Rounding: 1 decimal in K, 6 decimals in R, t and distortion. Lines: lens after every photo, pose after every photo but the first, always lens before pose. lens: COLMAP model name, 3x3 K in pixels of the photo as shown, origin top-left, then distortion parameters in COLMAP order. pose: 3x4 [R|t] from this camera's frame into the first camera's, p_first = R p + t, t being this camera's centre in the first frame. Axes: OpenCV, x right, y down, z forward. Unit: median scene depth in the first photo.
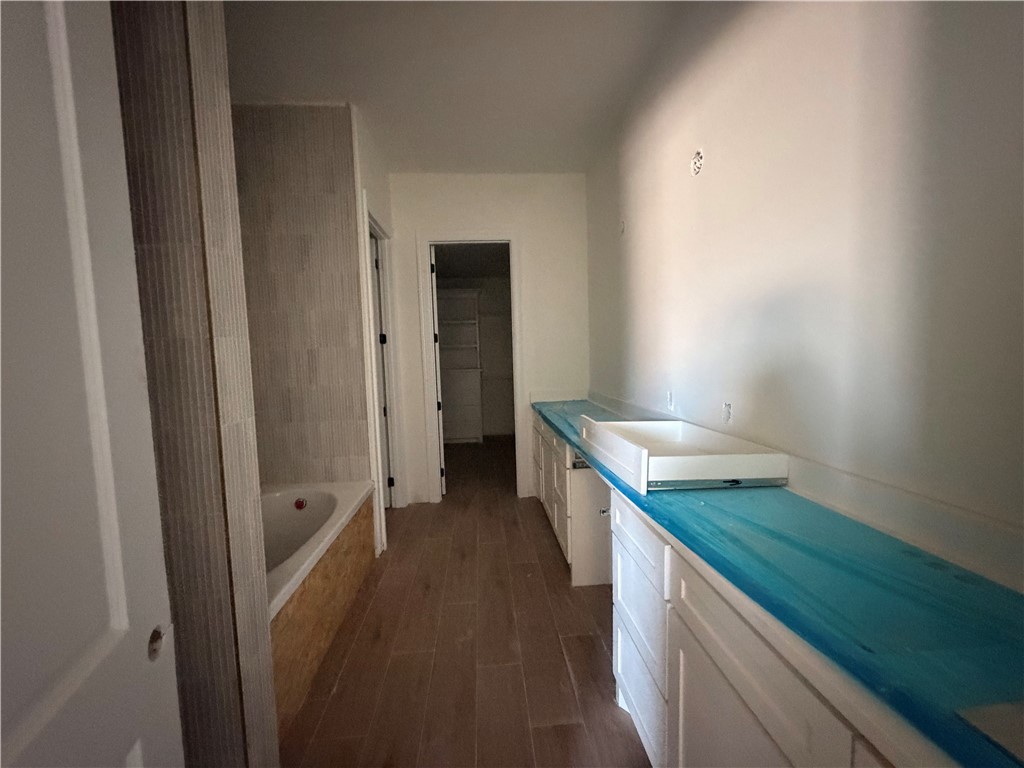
lens RADIAL K [[407.8, 0, 512.4], [0, 407.8, 386.5], [0, 0, 1]] dist [-0.001084, -0.000433]
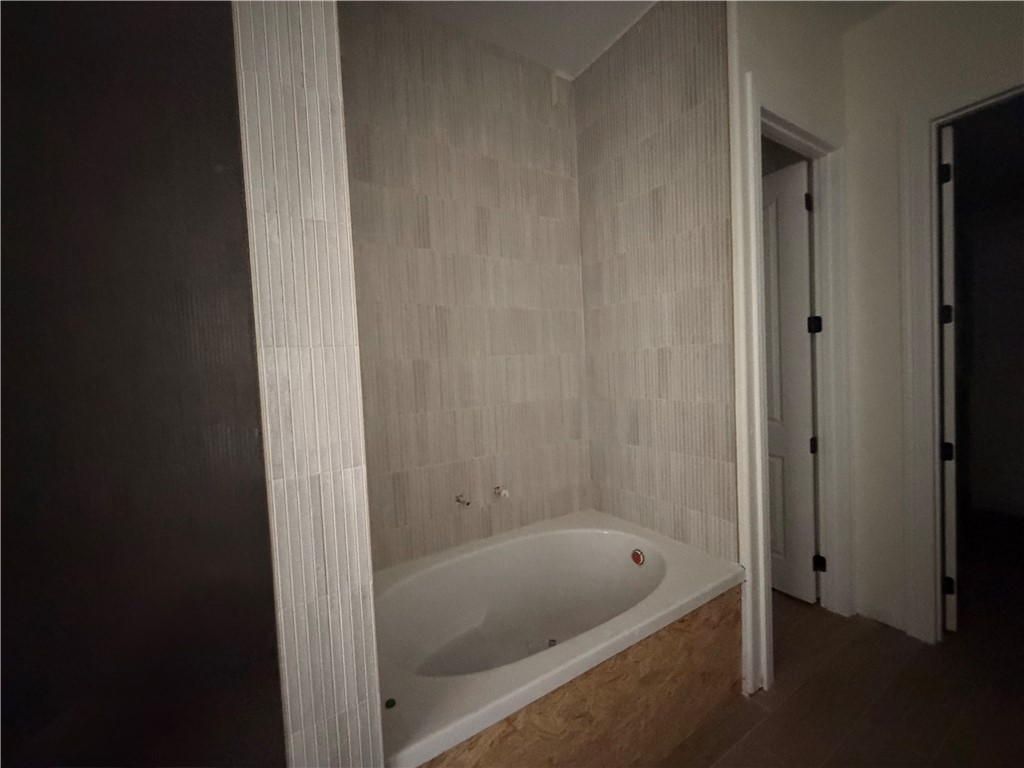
lens RADIAL K [[407.8, 0, 506.8], [0, 407.8, 384.6], [0, 0, 1]] dist [-0.001084, -0.000433]
pose [[0.452456, 0.040044, -0.890887, 0.016785], [-0.034205, 0.999036, 0.027534, -0.029218], [0.891131, 0.018014, 0.453389, 0.327176]]
